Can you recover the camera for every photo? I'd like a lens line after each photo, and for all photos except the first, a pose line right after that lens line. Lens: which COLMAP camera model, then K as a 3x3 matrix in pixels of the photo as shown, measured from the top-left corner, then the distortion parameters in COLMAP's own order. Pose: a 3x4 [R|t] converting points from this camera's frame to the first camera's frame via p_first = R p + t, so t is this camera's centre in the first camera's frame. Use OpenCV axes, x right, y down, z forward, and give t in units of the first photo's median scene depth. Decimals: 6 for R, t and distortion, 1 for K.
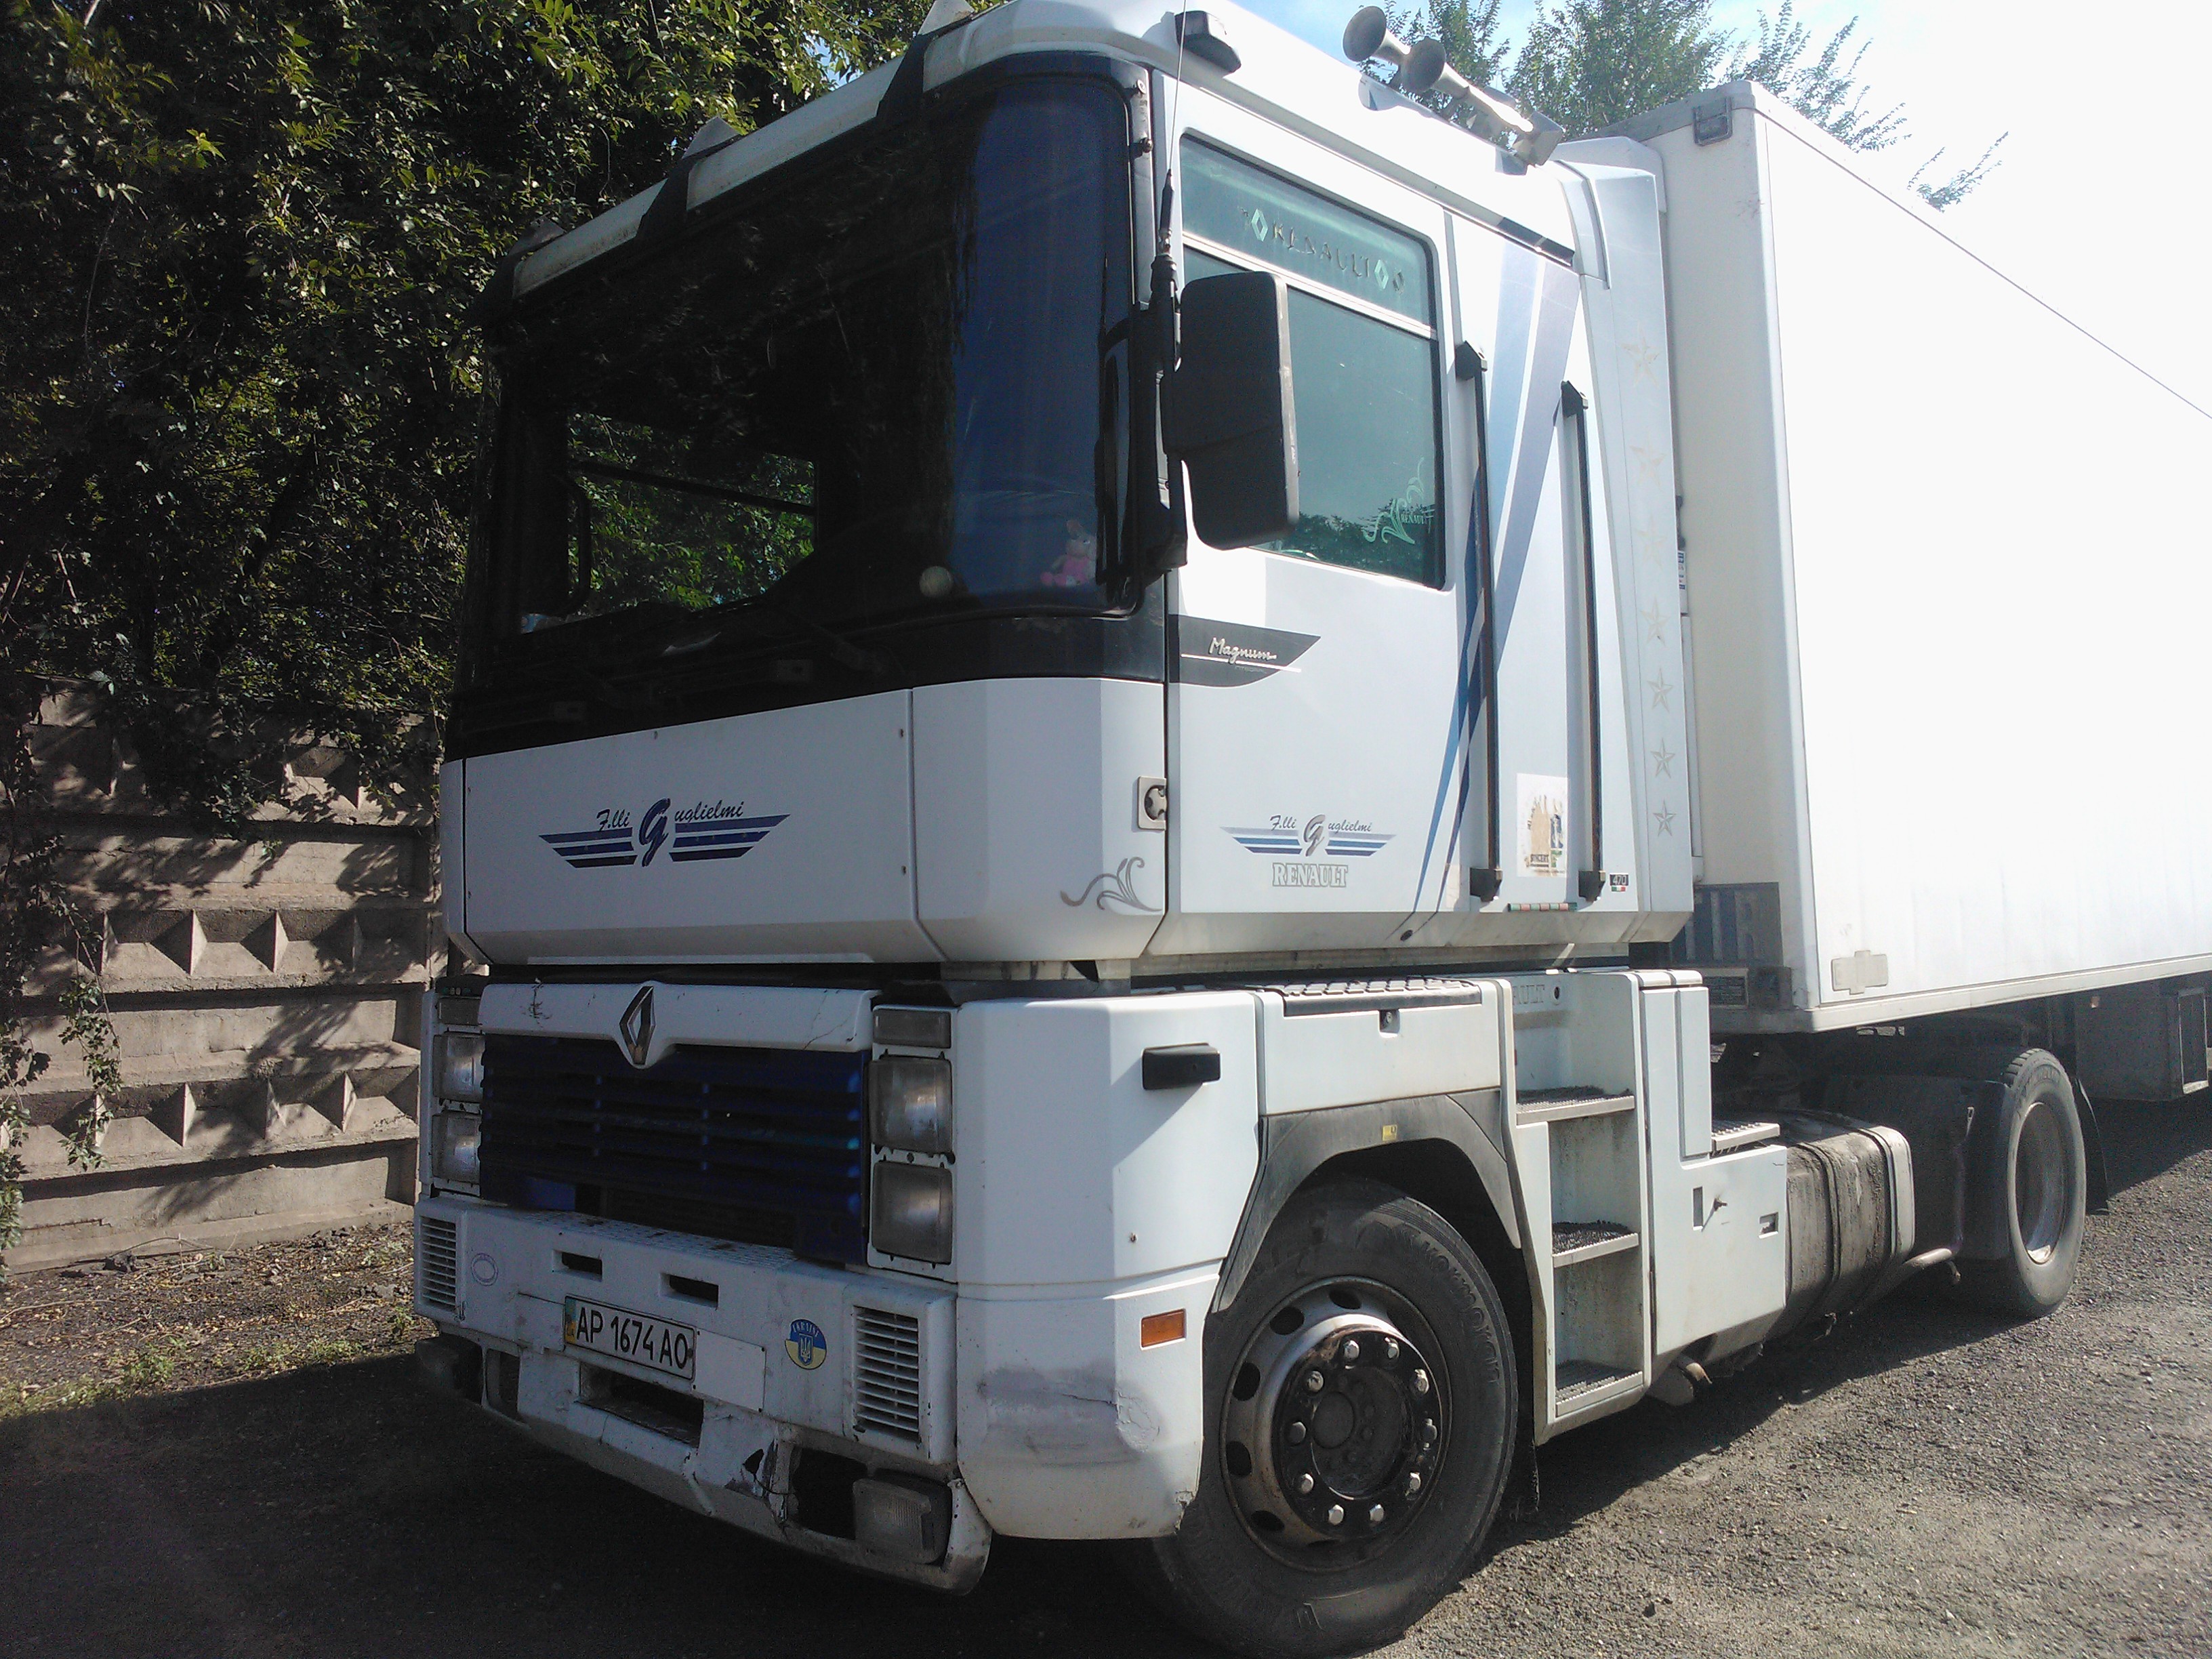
lens RADIAL K [[1808.6, 0, 1130.7], [0, 1808.6, 826.7], [0, 0, 1]] dist [0.142311, -0.313613]
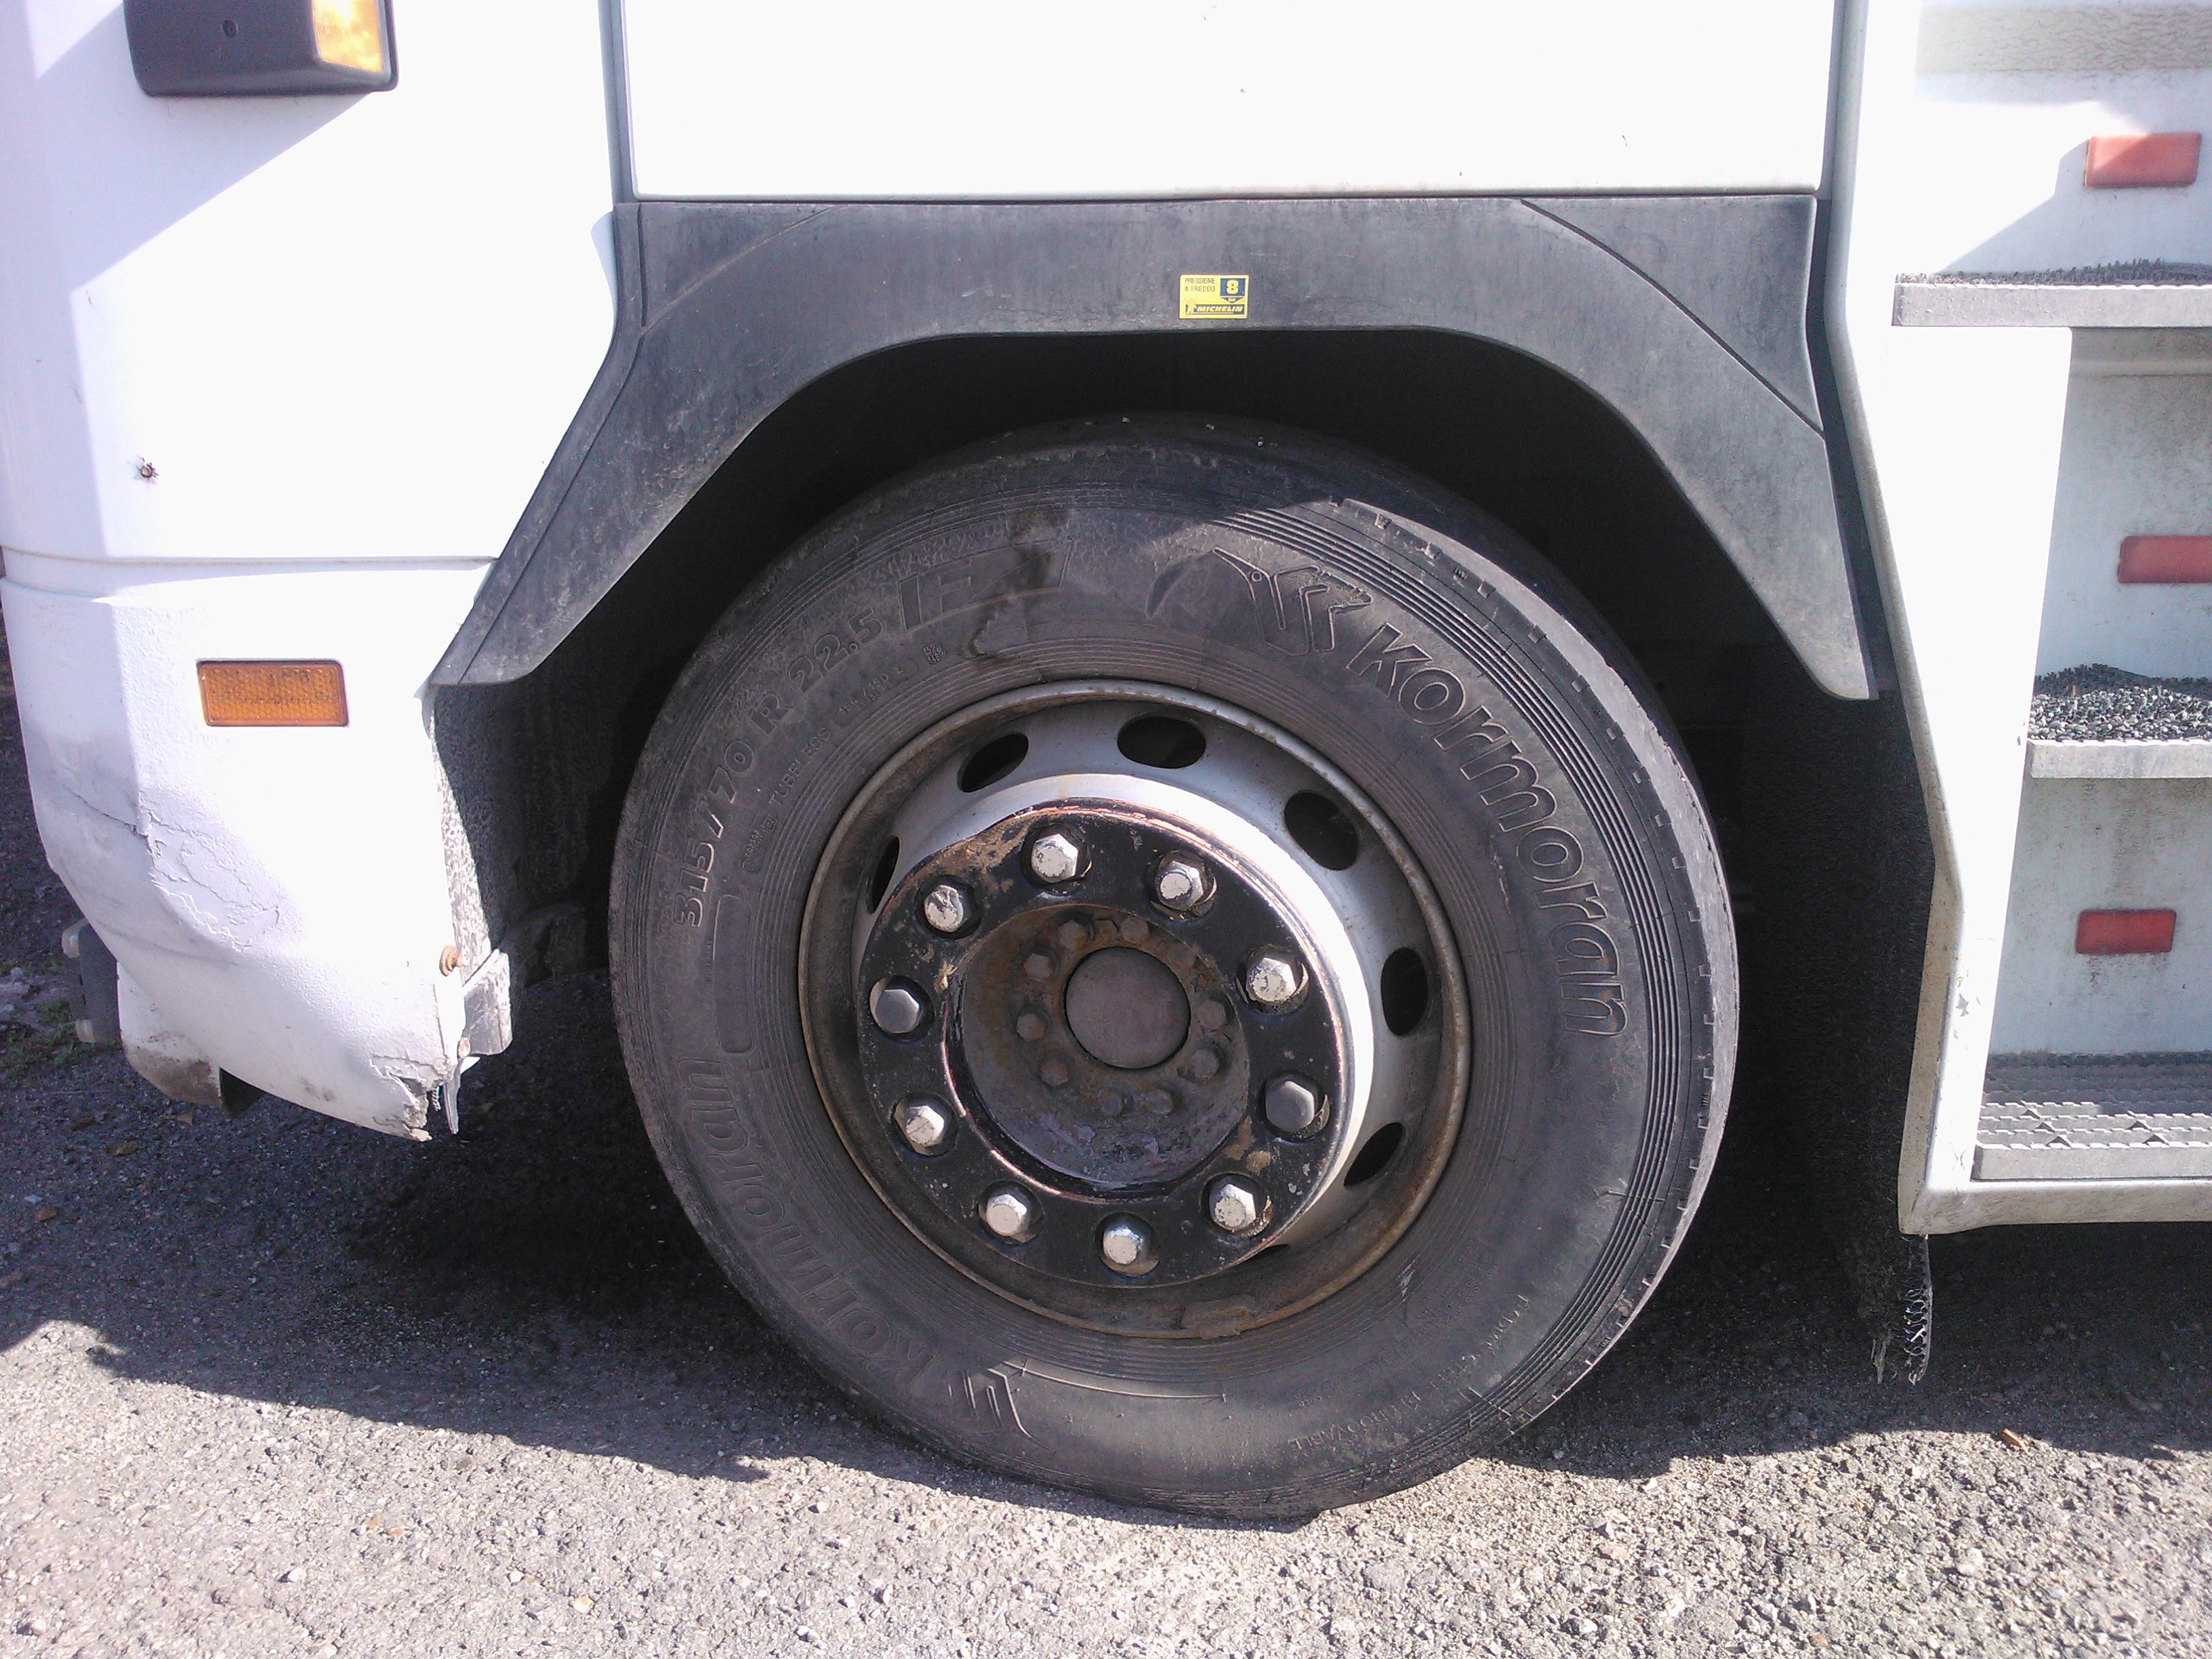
lens RADIAL K [[1799.9, 0, 1110.6], [0, 1799.9, 806.9], [0, 0, 1]] dist [0.038939, -0.087049]
pose [[0.692786, 0.182119, -0.697768, 0.395495], [0.039928, 0.956415, 0.289269, 0.165489], [0.720037, -0.228262, 0.655319, 0.761120]]
